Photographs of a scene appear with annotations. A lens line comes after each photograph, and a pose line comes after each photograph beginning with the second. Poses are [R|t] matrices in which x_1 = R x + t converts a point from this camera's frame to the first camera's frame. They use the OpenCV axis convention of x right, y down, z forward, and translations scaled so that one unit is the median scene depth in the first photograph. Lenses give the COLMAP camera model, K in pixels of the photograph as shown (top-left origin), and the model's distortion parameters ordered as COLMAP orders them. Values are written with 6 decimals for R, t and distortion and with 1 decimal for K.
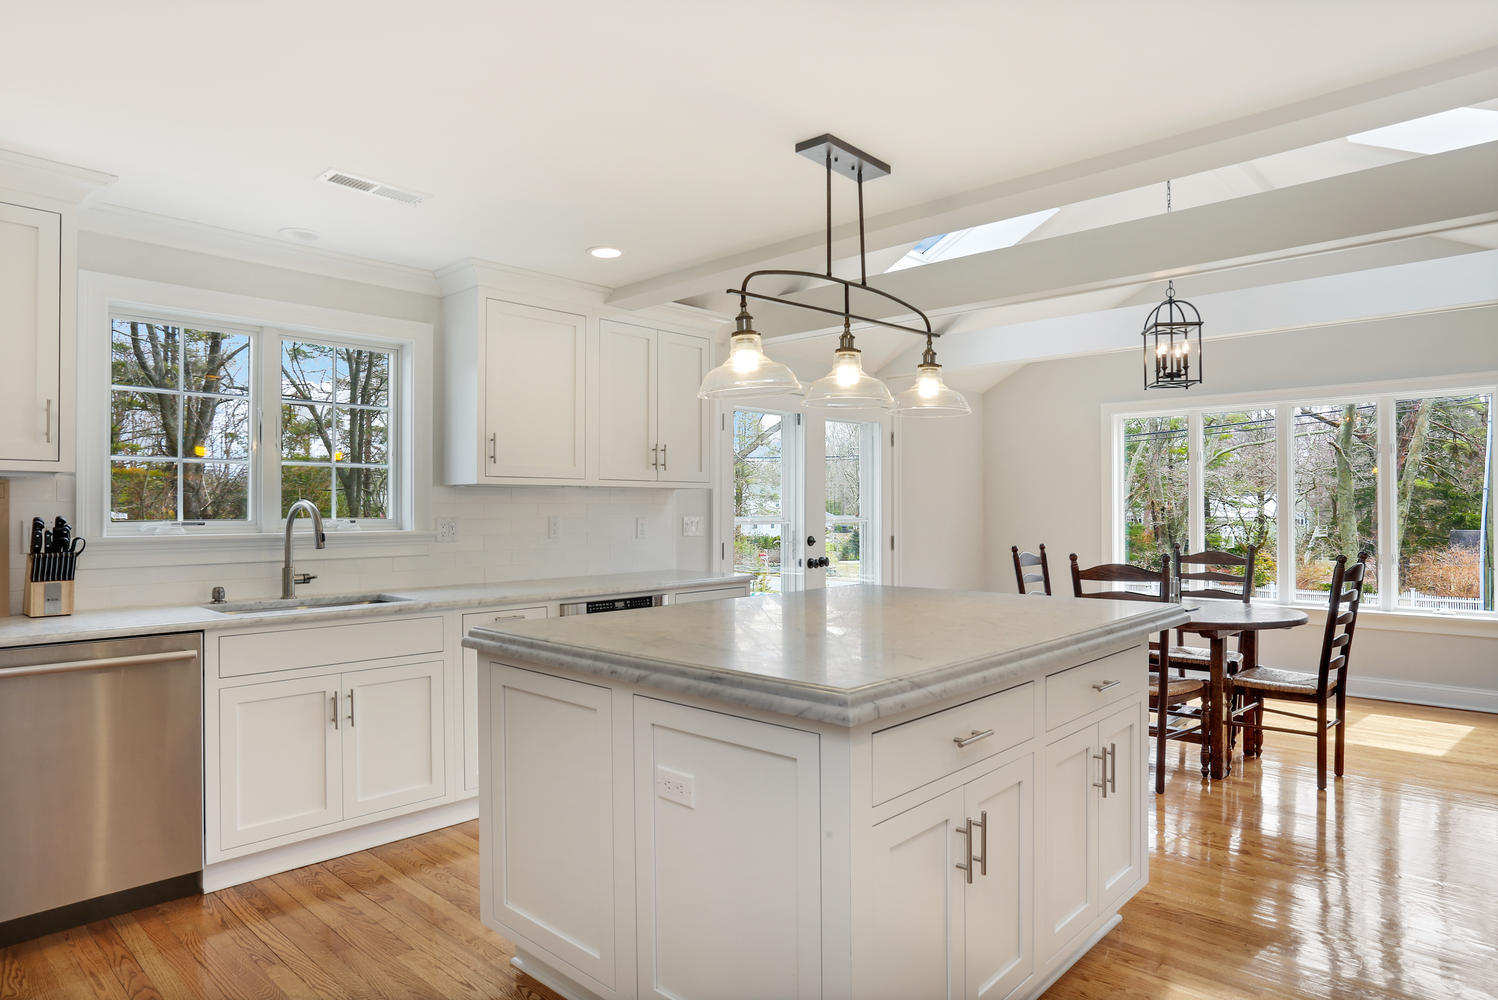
lens RADIAL K [[888.4, 0, 745.1], [0, 888.4, 507.1], [0, 0, 1]] dist [-0.006576, -0.000883]
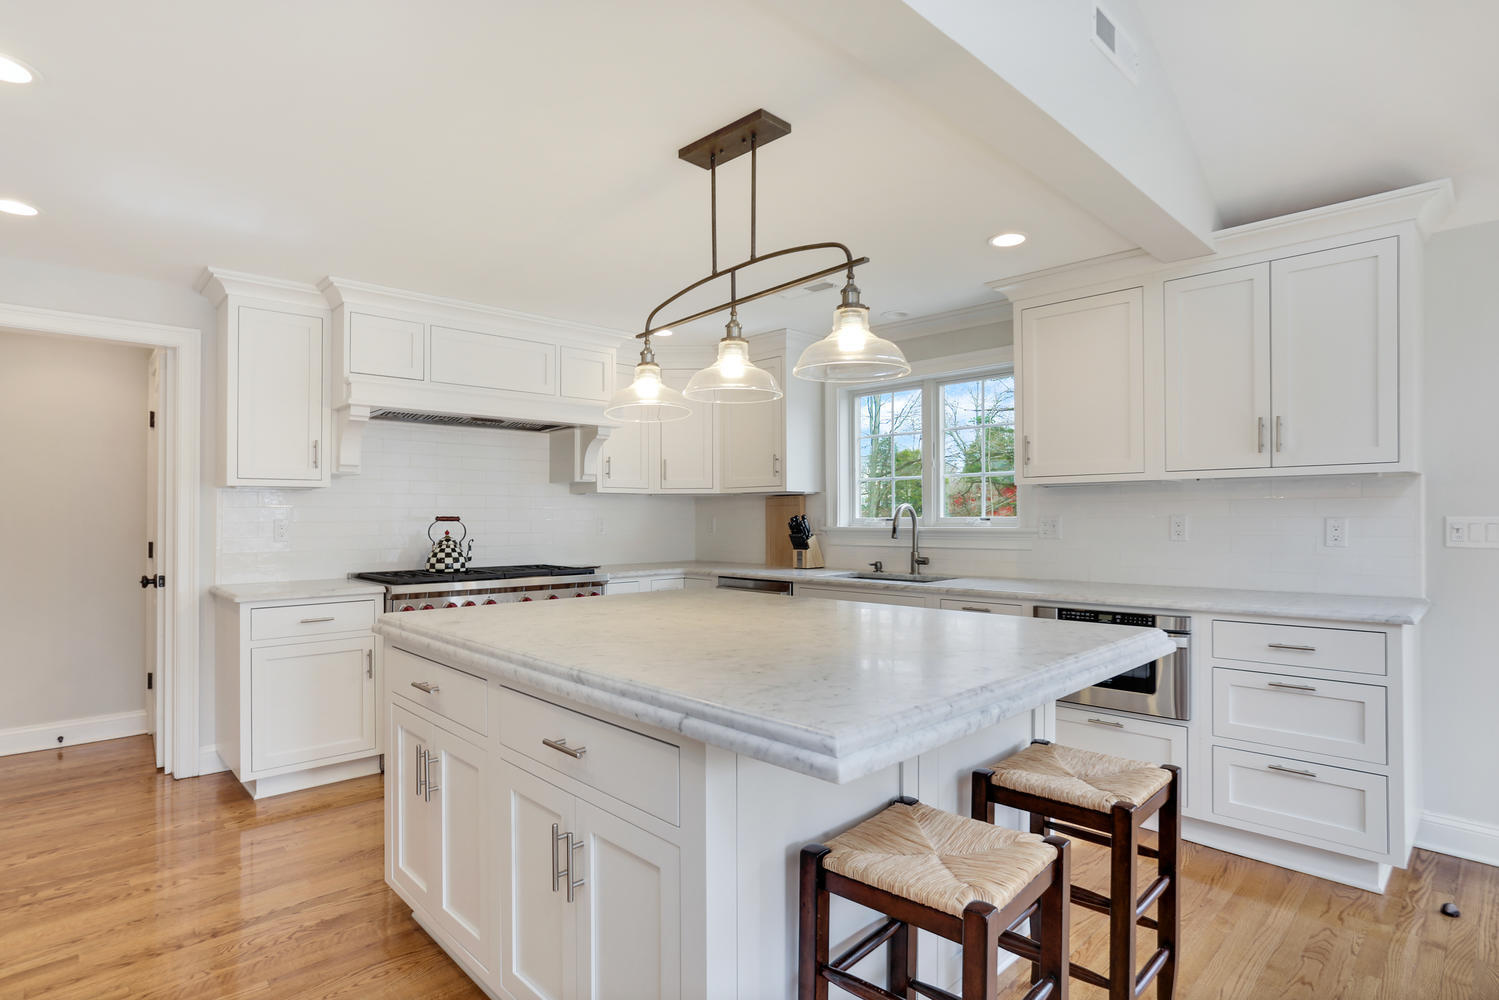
lens RADIAL K [[757.5, 0, 742.4], [0, 757.5, 505.8], [0, 0, 1]] dist [-0.047056, 0.012022]
pose [[-0.026582, -0.009670, -0.999600, 0.677259], [0.015632, 0.999827, -0.010088, 0.004472], [0.999524, -0.015893, -0.026426, 0.765361]]
